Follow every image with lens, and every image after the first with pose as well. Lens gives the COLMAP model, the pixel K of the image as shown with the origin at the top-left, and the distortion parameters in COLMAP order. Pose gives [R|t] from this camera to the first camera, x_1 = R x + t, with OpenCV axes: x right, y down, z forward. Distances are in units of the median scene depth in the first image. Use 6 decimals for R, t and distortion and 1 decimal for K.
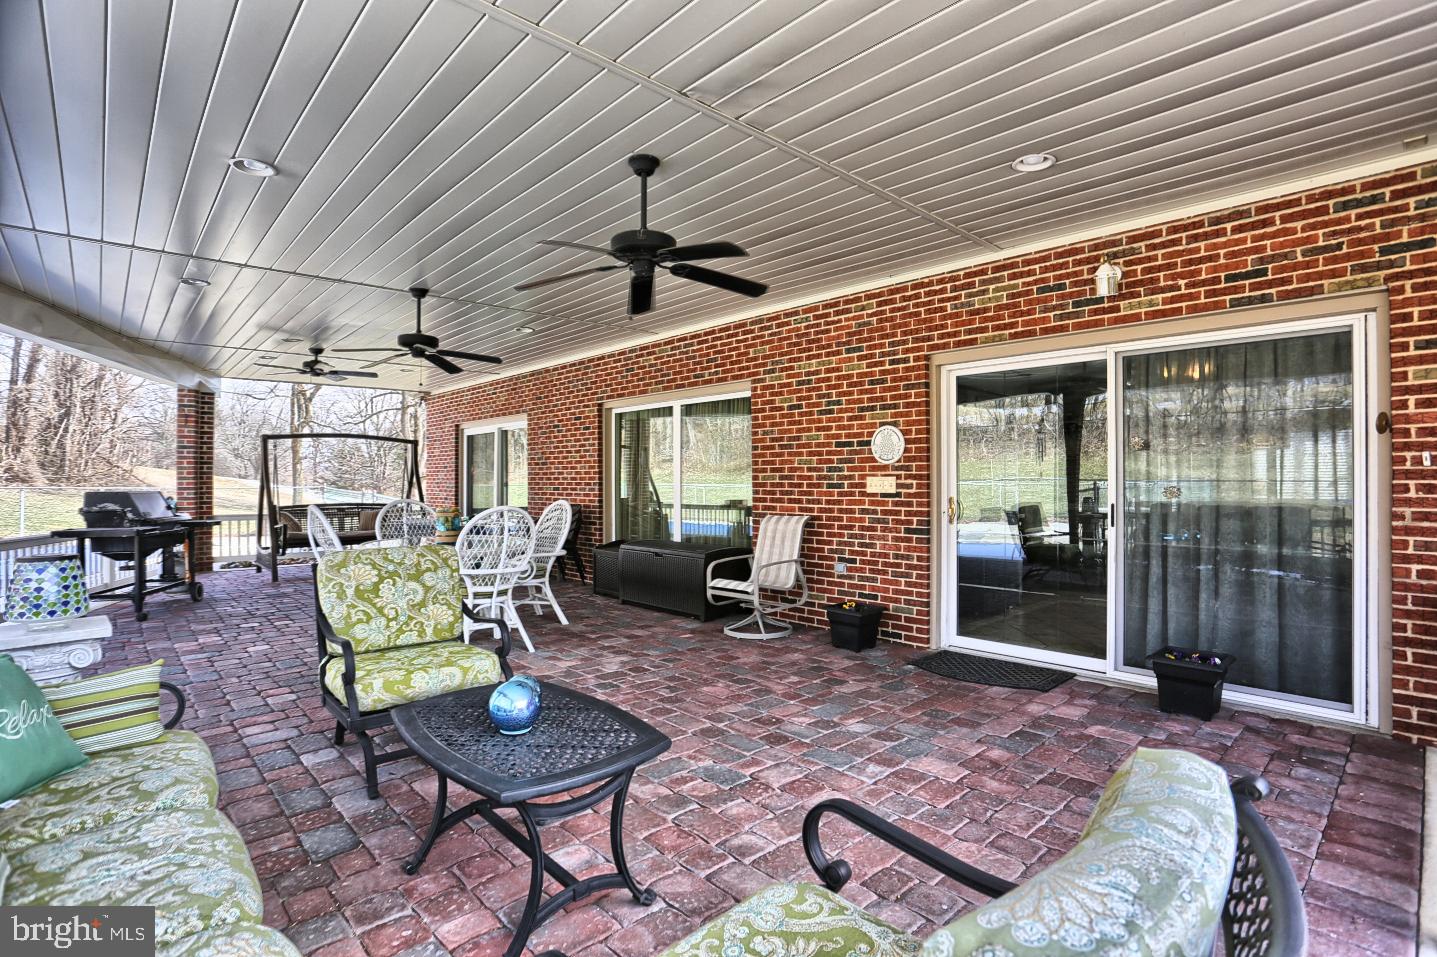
lens RADIAL K [[700.7, 0, 724.3], [0, 700.7, 476.1], [0, 0, 1]] dist [-0.049664, 0.005690]
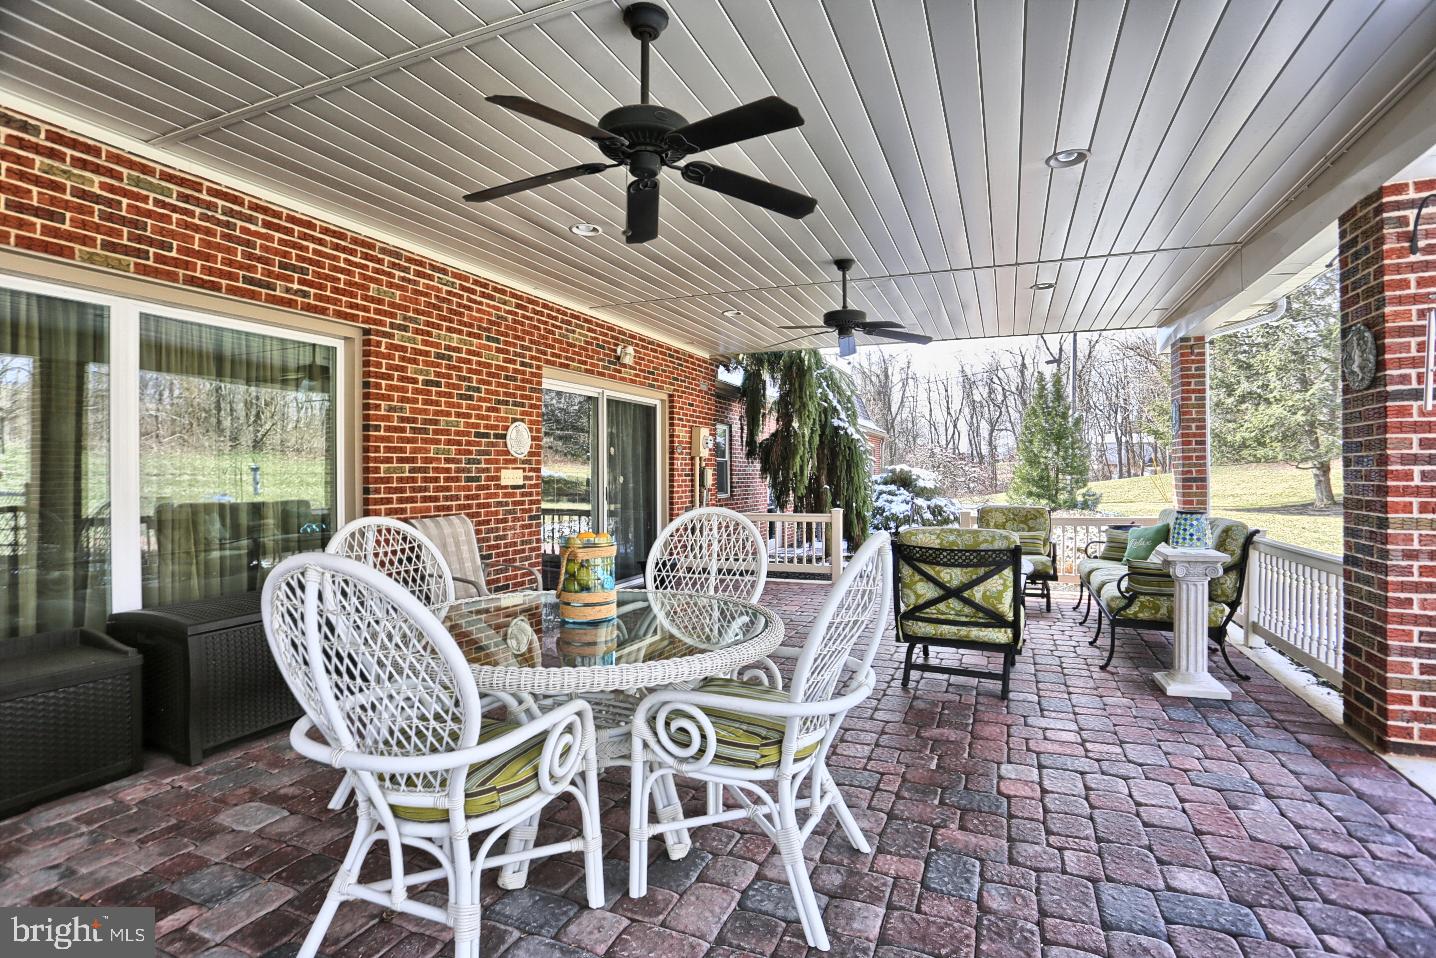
lens RADIAL K [[700.2, 0, 709.7], [0, 700.2, 468.1], [0, 0, 1]] dist [-0.049664, 0.005690]
pose [[-0.409079, 0.000818, 0.912499, -0.821444], [-0.004716, 0.999984, -0.003011, 0.000479], [-0.912487, -0.005535, -0.409069, 1.113256]]
